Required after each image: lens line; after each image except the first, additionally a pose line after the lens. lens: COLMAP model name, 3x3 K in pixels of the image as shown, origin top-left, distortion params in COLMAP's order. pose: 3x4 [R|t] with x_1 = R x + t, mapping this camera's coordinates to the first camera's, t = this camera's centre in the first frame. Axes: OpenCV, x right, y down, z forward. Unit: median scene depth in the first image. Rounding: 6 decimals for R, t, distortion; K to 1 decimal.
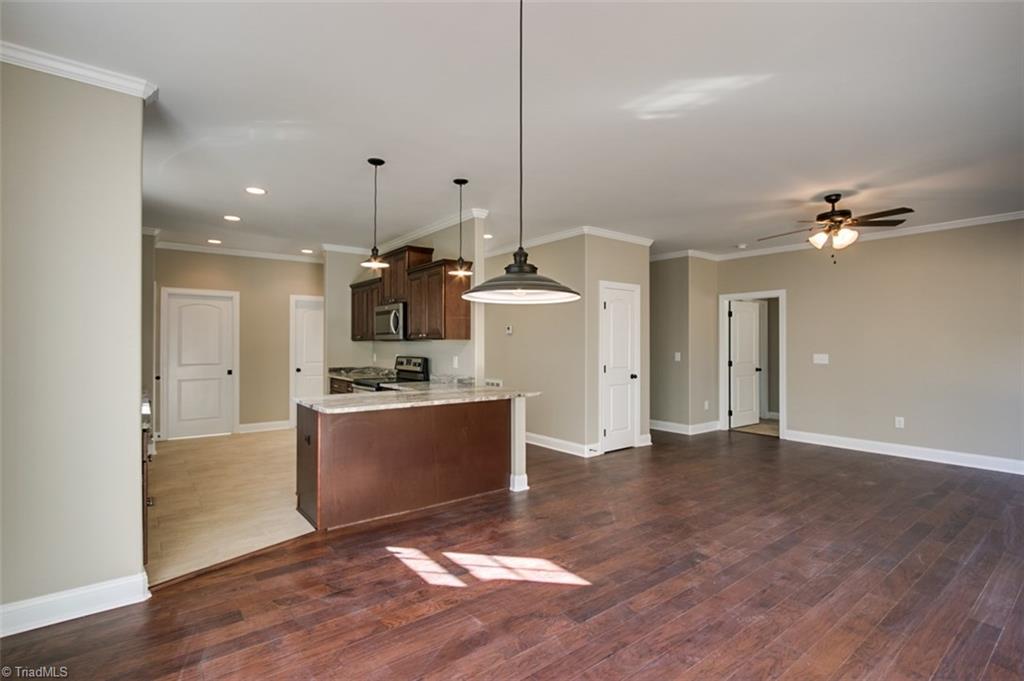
lens RADIAL K [[482.4, 0, 512.0], [0, 482.4, 340.5], [0, 0, 1]] dist [-0.011330, 0.000551]
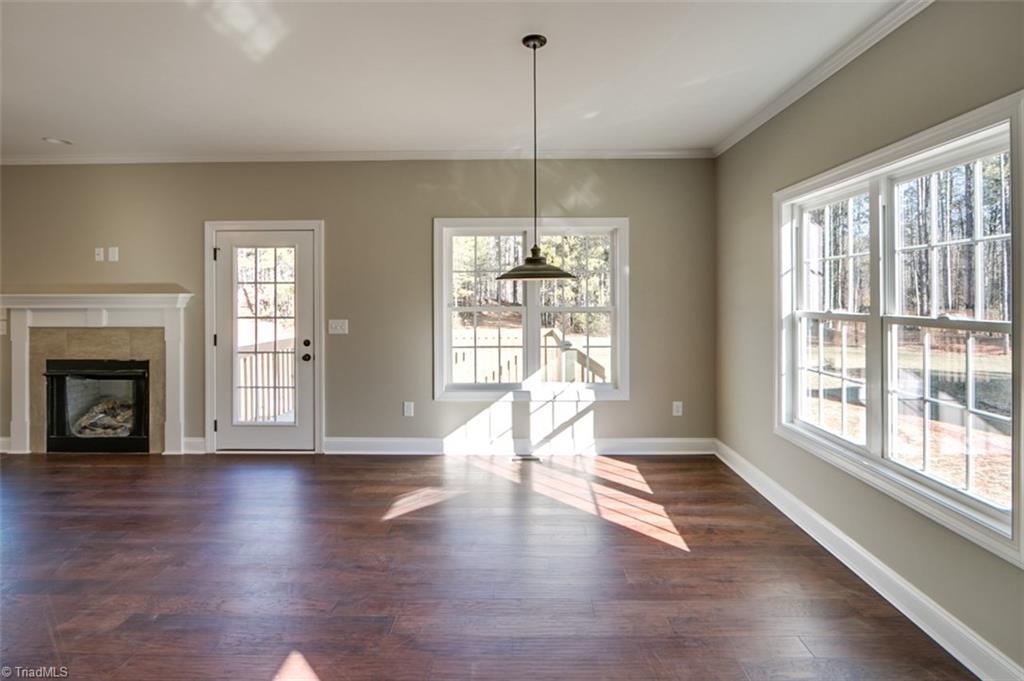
lens RADIAL K [[500.4, 0, 516.1], [0, 500.4, 296.1], [0, 0, 1]] dist [-0.001803, 0.000640]
pose [[-0.776428, 0.000813, 0.630205, -0.306430], [-0.001944, 0.999991, -0.003684, -0.010795], [-0.630203, -0.004086, -0.776420, 0.761136]]
